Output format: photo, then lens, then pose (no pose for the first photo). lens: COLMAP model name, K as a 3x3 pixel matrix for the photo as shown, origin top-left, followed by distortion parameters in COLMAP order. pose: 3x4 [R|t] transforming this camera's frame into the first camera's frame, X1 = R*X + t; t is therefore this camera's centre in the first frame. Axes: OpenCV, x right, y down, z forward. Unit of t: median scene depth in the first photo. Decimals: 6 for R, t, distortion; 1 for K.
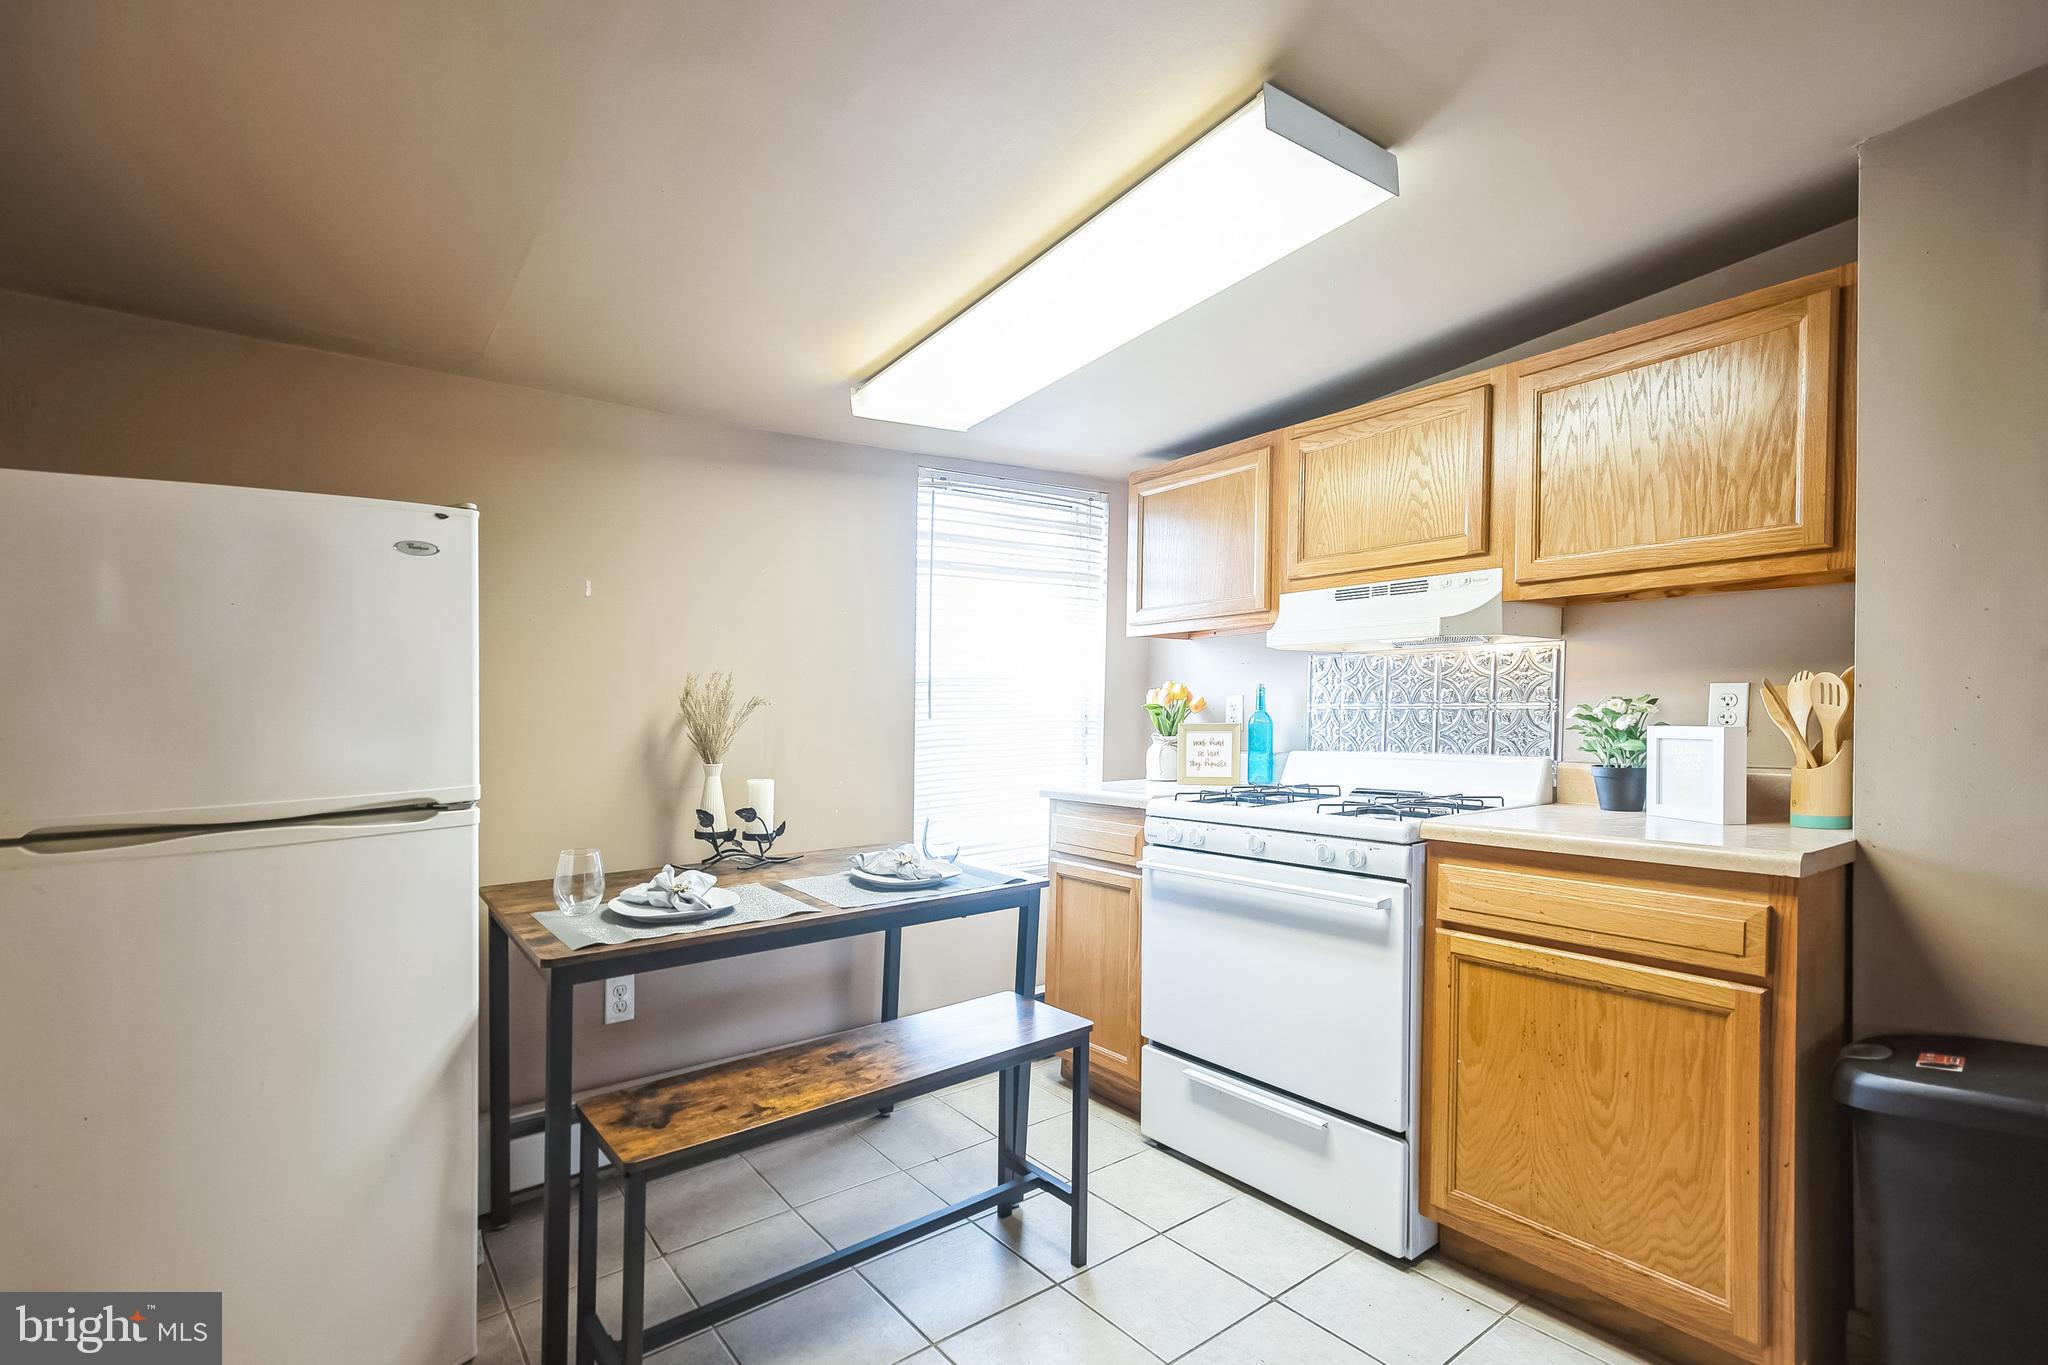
lens RADIAL K [[965.6, 0, 1000.7], [0, 965.6, 703.3], [0, 0, 1]] dist [0.002922, 0.000579]
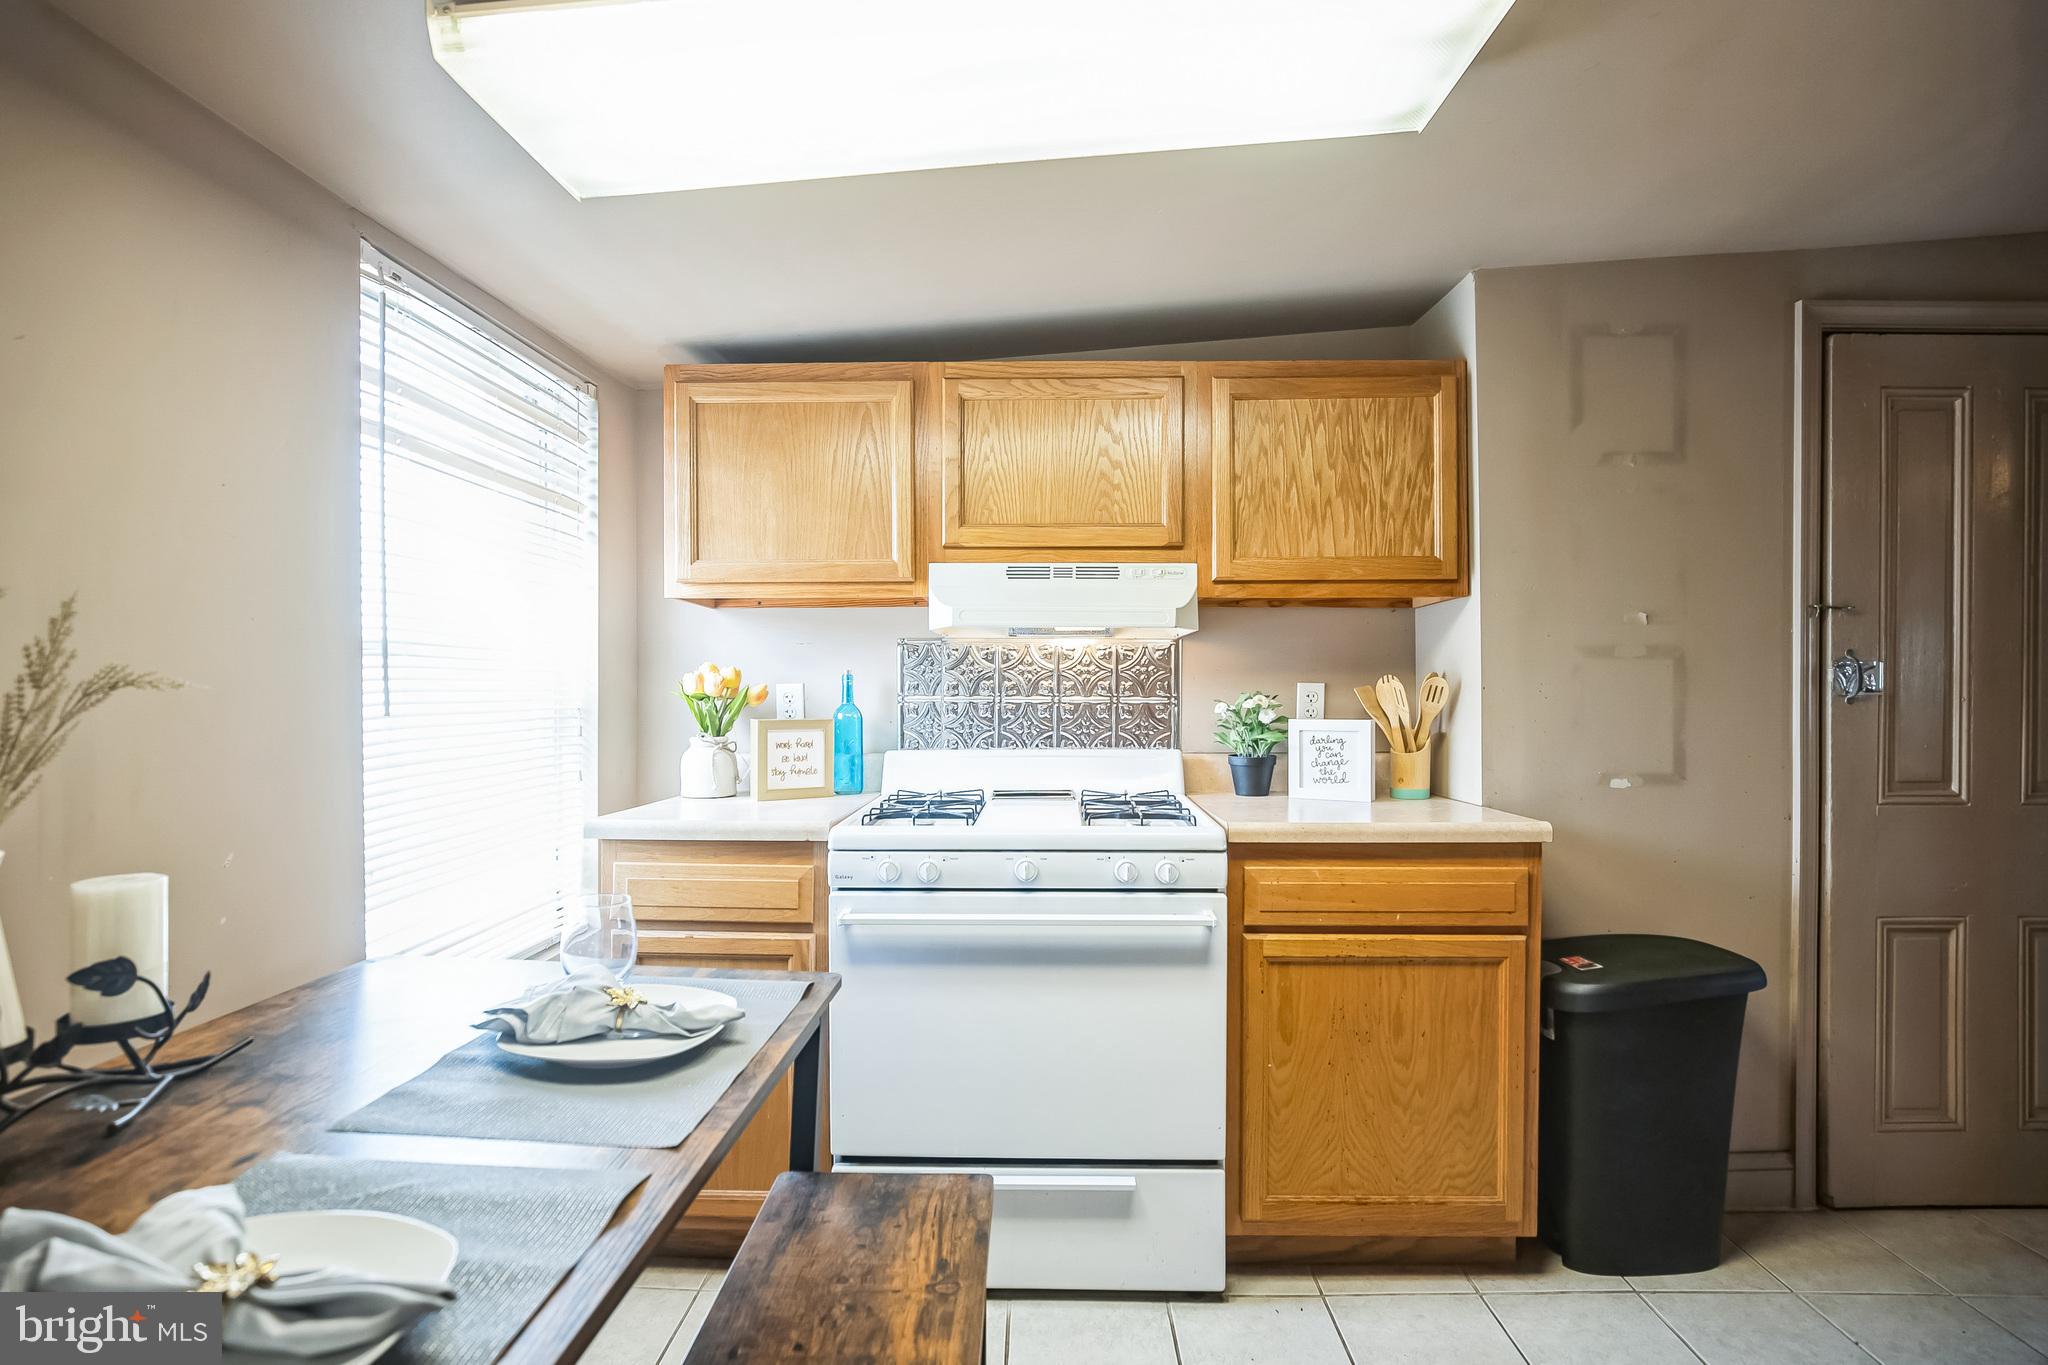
lens RADIAL K [[930.2, 0, 1039.4], [0, 930.2, 722.4], [0, 0, 1]] dist [-0.020339, -0.000308]
pose [[0.609267, -0.012902, 0.792860, -0.357395], [-0.012287, 0.999594, 0.025708, 0.002228], [-0.792870, -0.025405, 0.608861, 0.549938]]
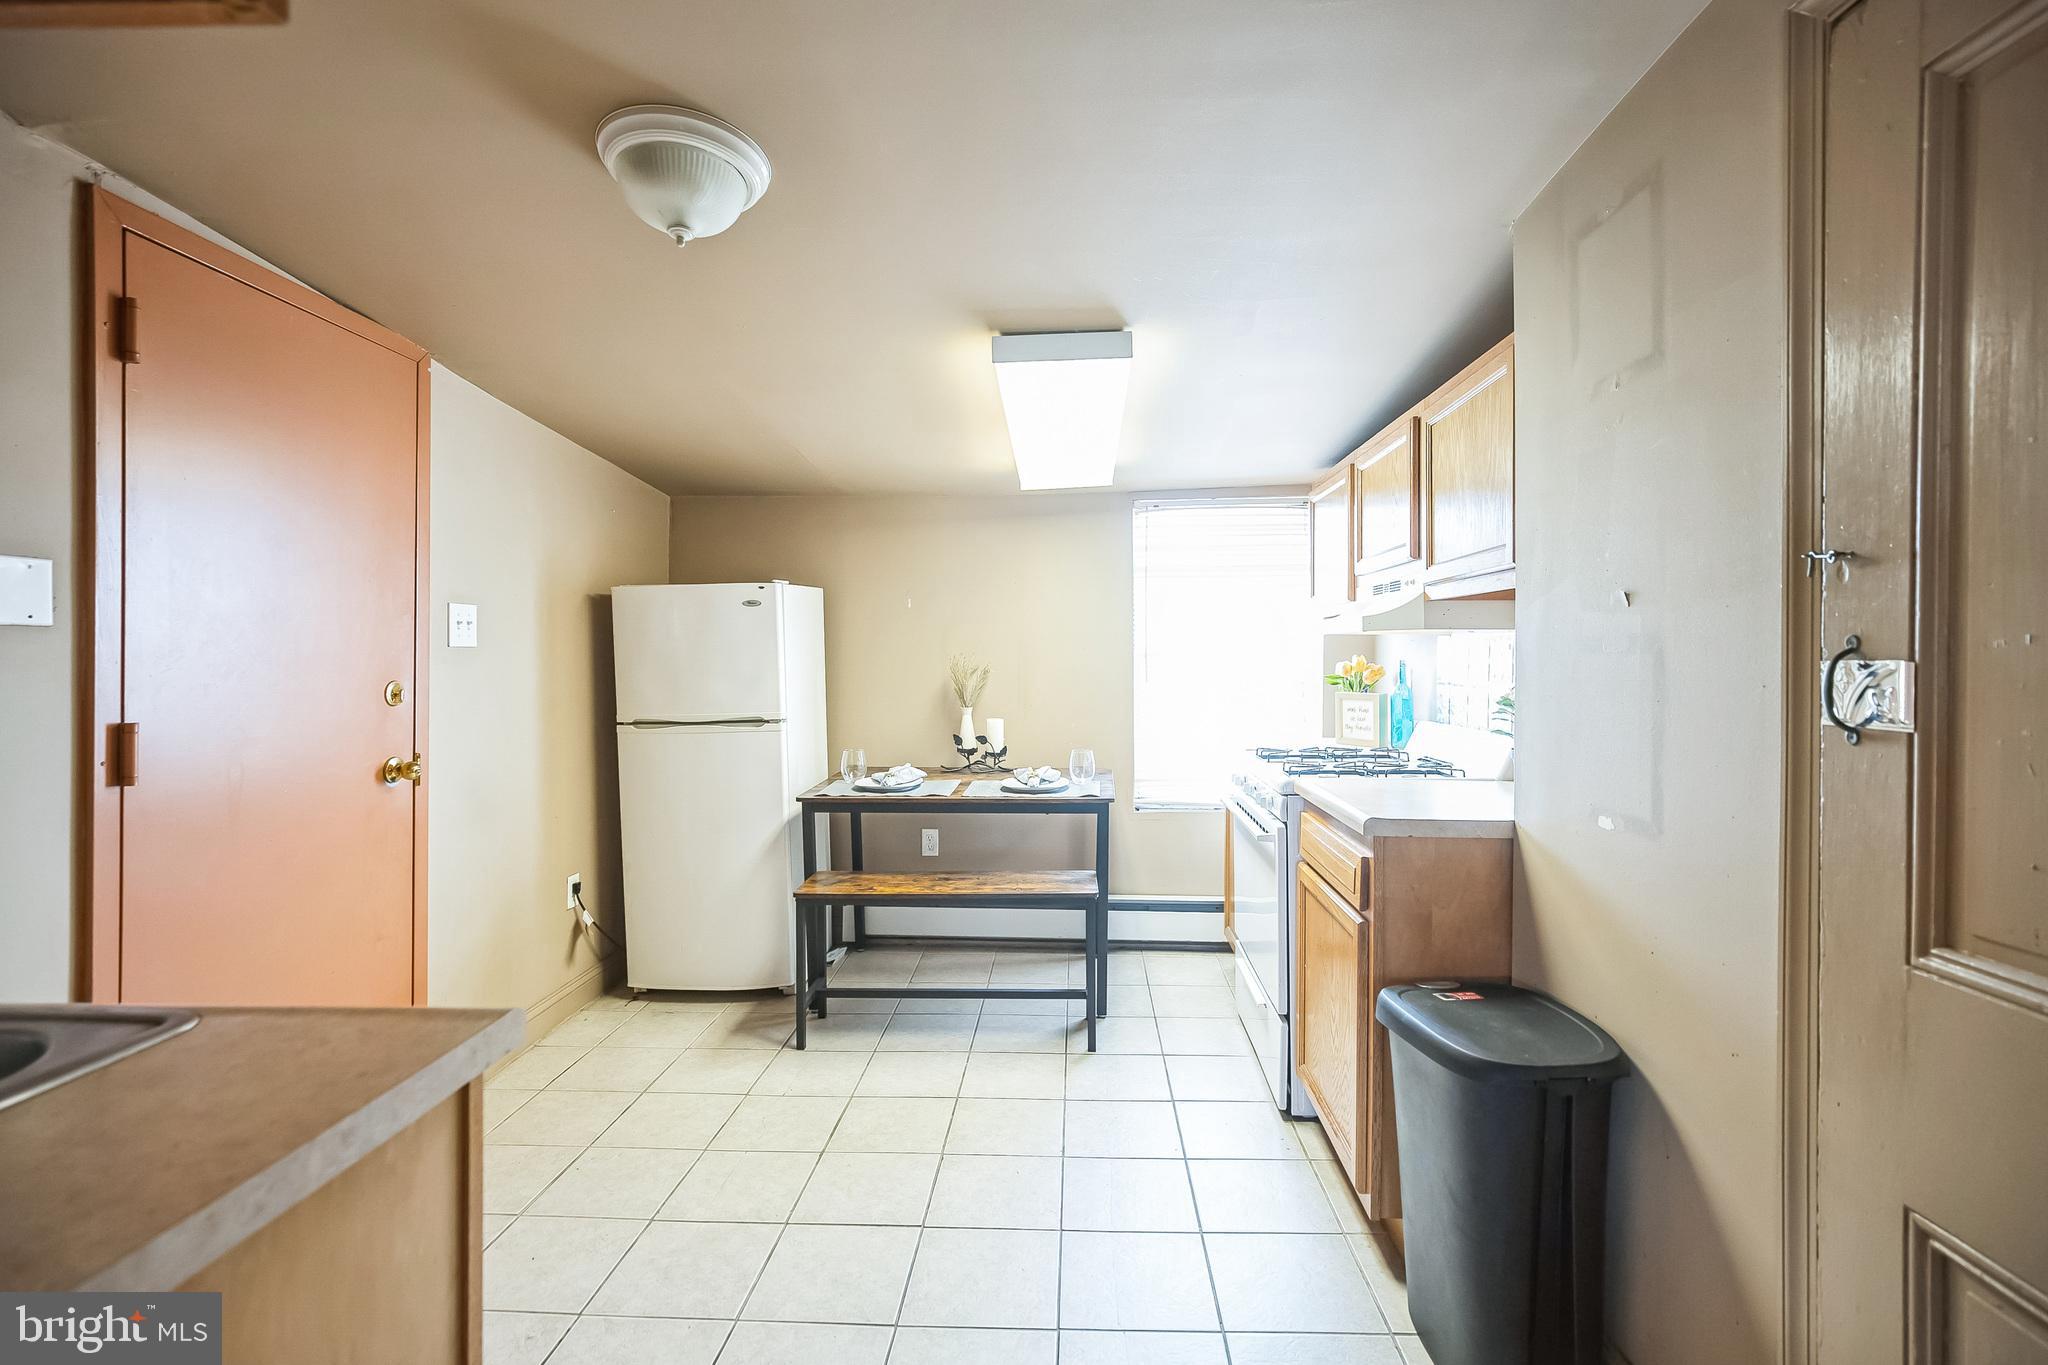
lens RADIAL K [[924.7, 0, 1036.0], [0, 924.7, 659.8], [0, 0, 1]] dist [-0.001248, -0.000121]
pose [[0.781171, 0.016989, -0.624086, 0.854498], [-0.007242, 0.999809, 0.018153, -0.052505], [0.624275, -0.009662, 0.781145, -0.170118]]
